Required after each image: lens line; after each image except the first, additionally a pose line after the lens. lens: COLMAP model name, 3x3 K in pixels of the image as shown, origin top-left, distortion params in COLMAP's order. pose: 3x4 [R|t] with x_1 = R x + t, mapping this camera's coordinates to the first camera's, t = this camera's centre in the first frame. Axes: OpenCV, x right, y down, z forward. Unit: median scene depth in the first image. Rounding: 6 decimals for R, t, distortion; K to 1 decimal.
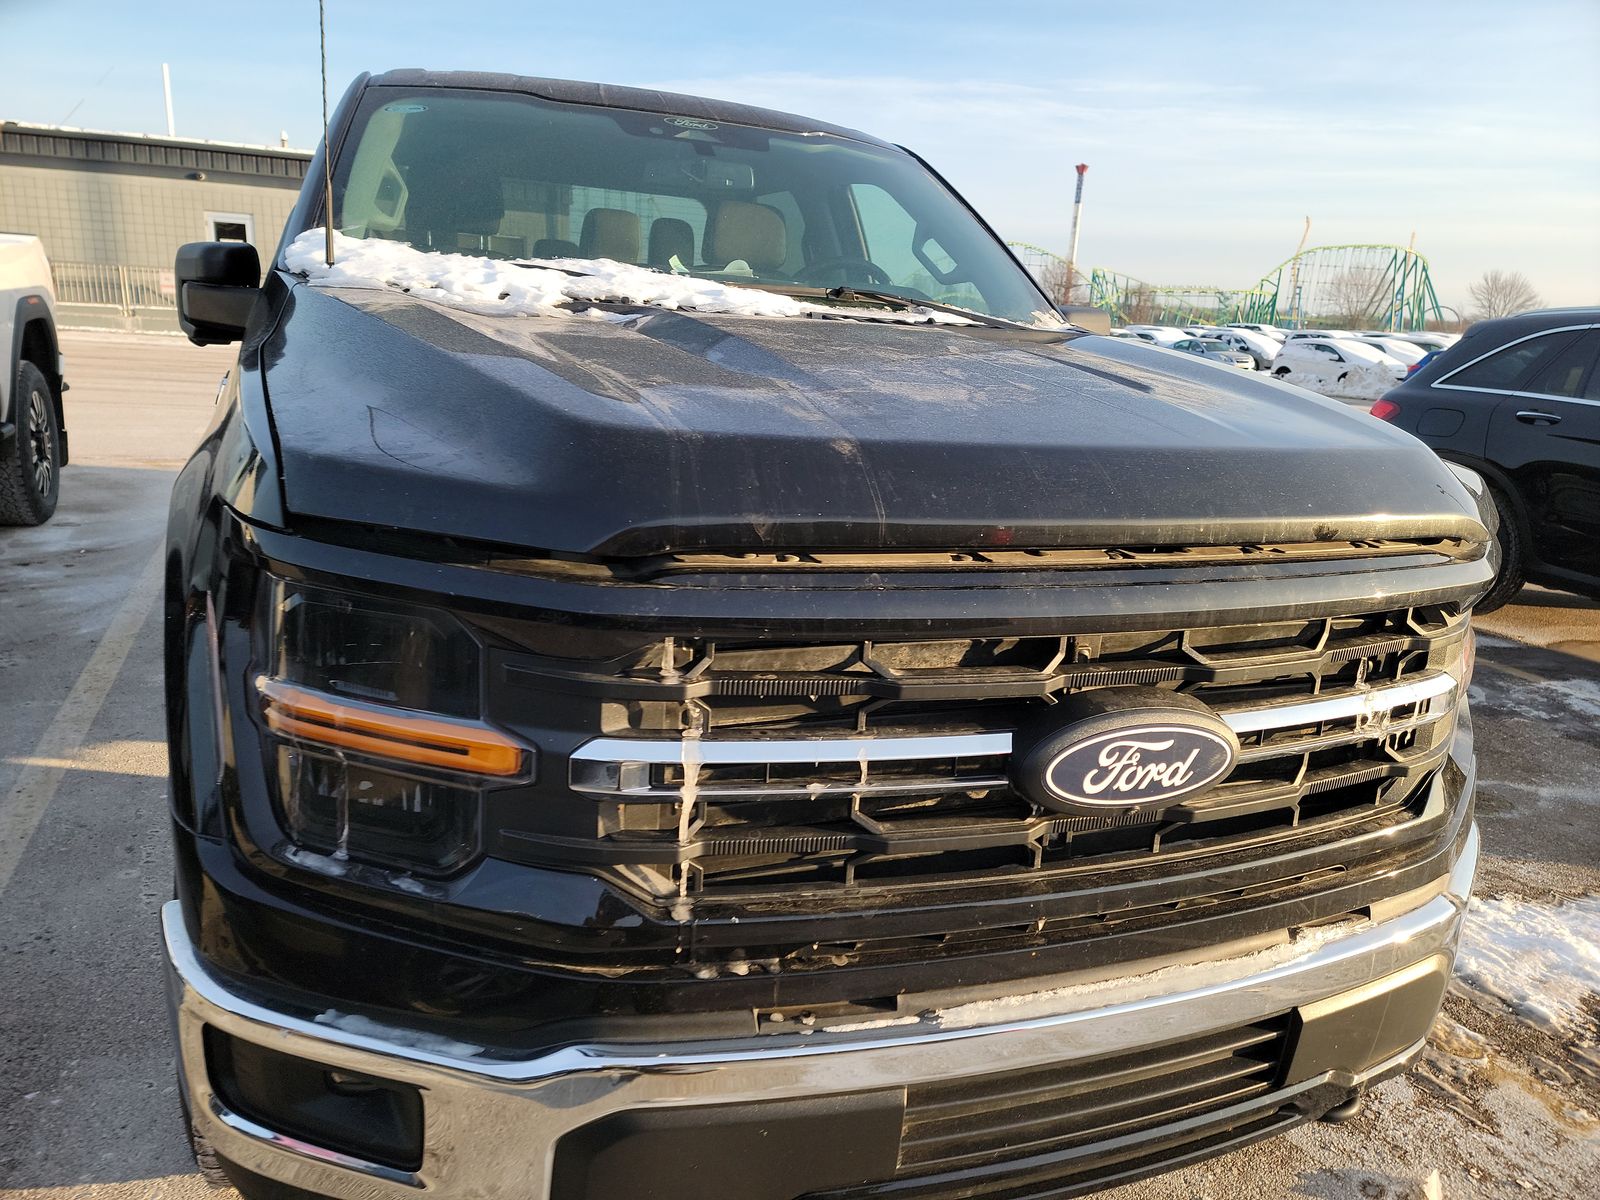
lens RADIAL K [[1106.3, 0, 805.0], [0, 1106.3, 591.3], [0, 0, 1]] dist [0.078166, -0.061197]
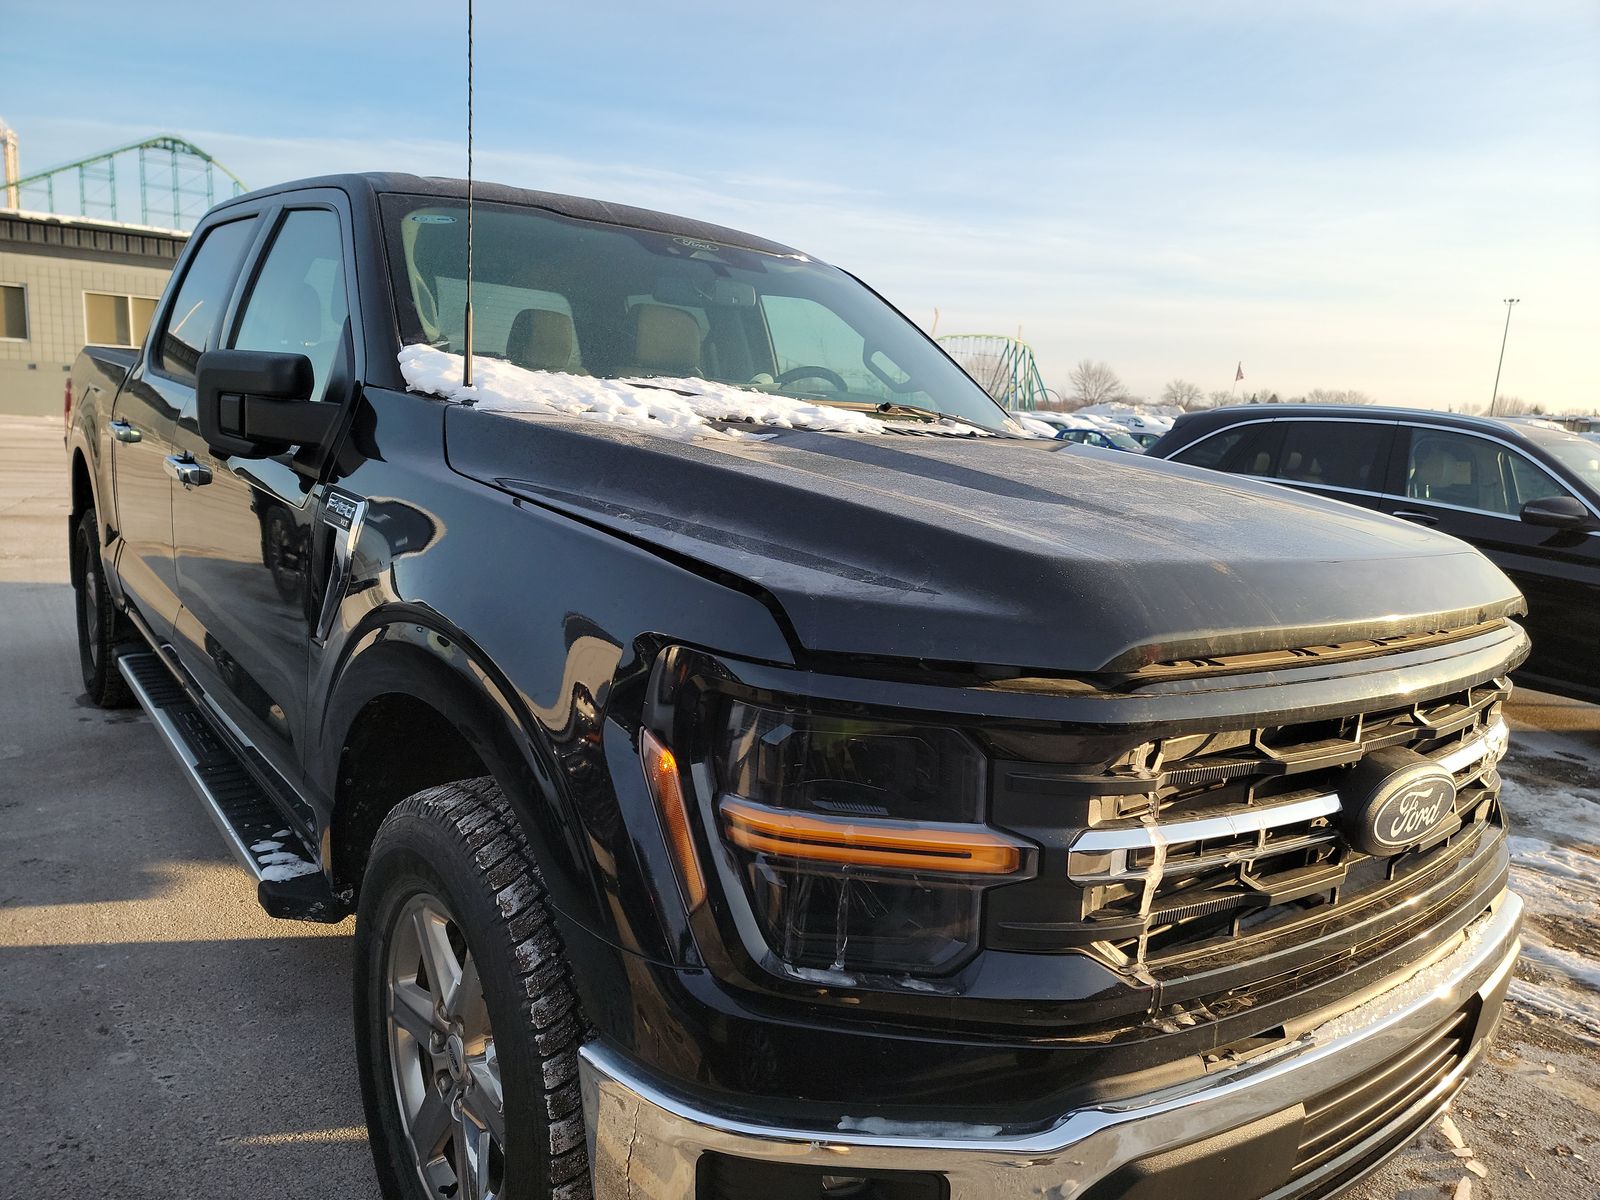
lens RADIAL K [[1106.3, 0, 801.3], [0, 1106.3, 594.8], [0, 0, 1]] dist [0.078166, -0.061197]
pose [[0.953993, -0.044279, 0.296540, -0.744336], [0.061355, 0.996936, -0.048521, -0.068181], [-0.293483, 0.064483, 0.953787, -0.024438]]
